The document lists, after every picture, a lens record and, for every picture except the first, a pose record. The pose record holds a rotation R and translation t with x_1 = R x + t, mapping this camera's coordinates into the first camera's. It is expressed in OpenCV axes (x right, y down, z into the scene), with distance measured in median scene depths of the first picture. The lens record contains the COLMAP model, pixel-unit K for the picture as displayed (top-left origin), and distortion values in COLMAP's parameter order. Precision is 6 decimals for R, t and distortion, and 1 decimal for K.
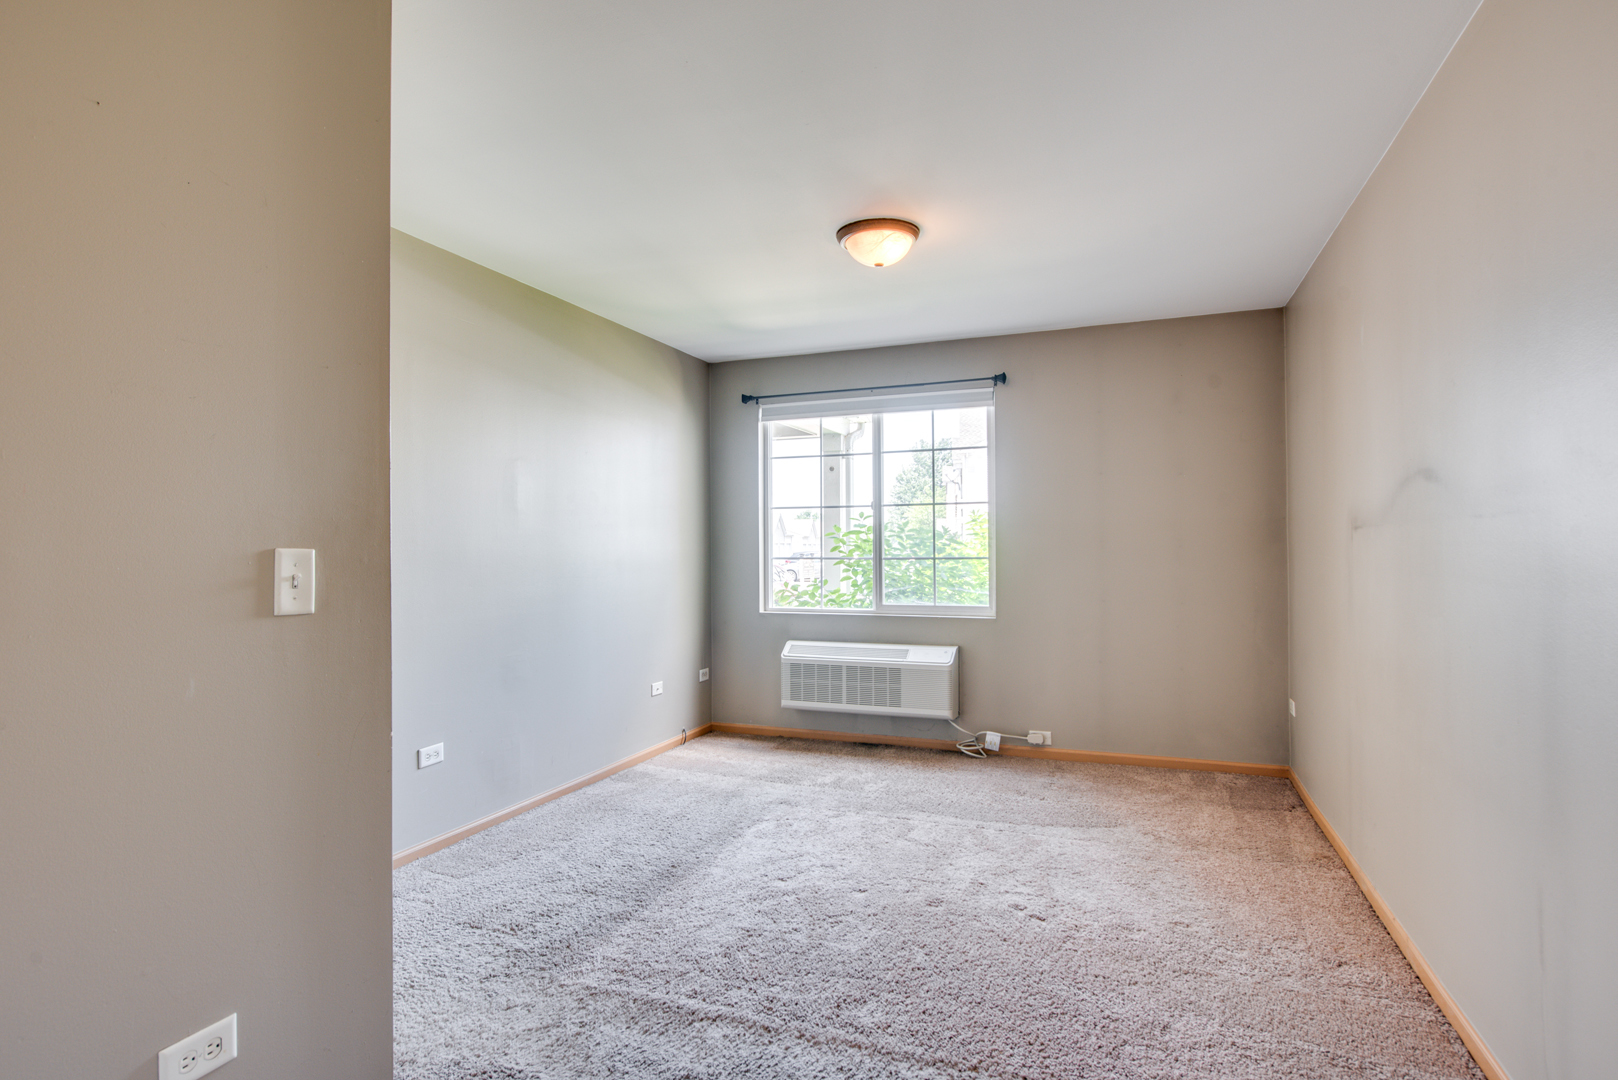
lens RADIAL K [[811.6, 0, 809.0], [0, 811.6, 540.0], [0, 0, 1]] dist [-0.013244, -0.000700]
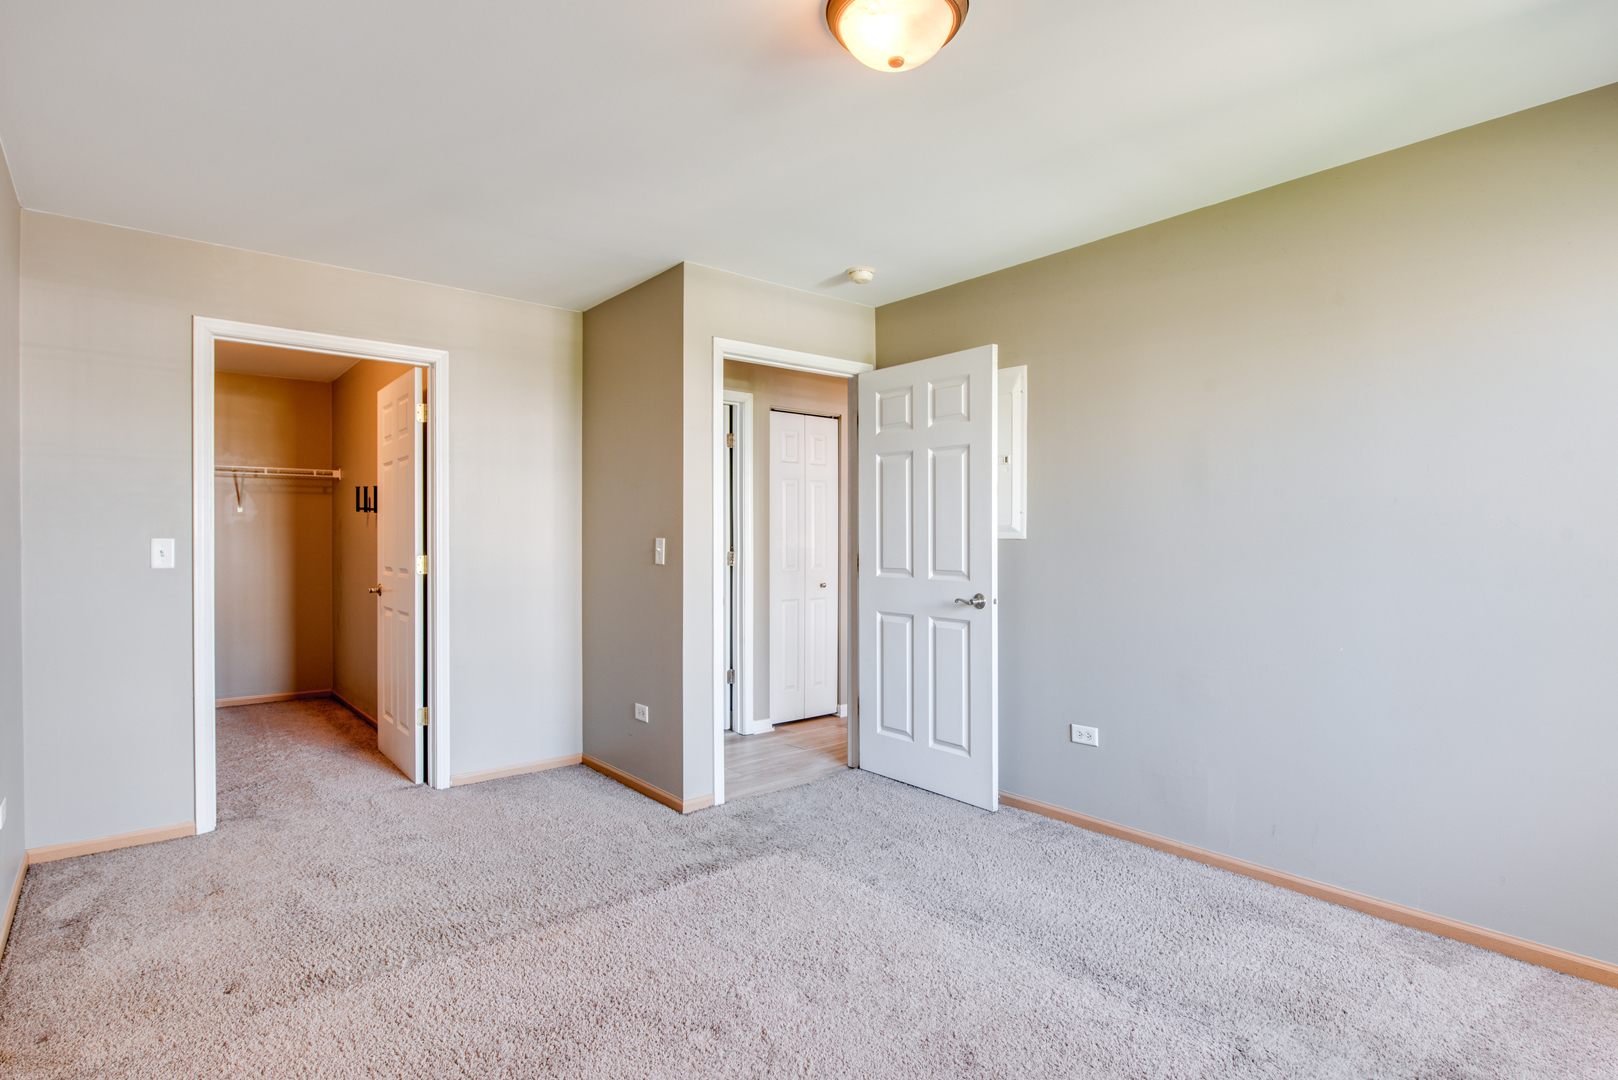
lens RADIAL K [[811.6, 0, 809.0], [0, 811.6, 540.0], [0, 0, 1]] dist [-0.013244, -0.000700]
pose [[-0.483940, 0.009816, -0.875046, 0.620664], [0.014241, 0.999893, 0.003341, 0.005551], [0.874985, -0.010845, -0.484028, 1.201530]]
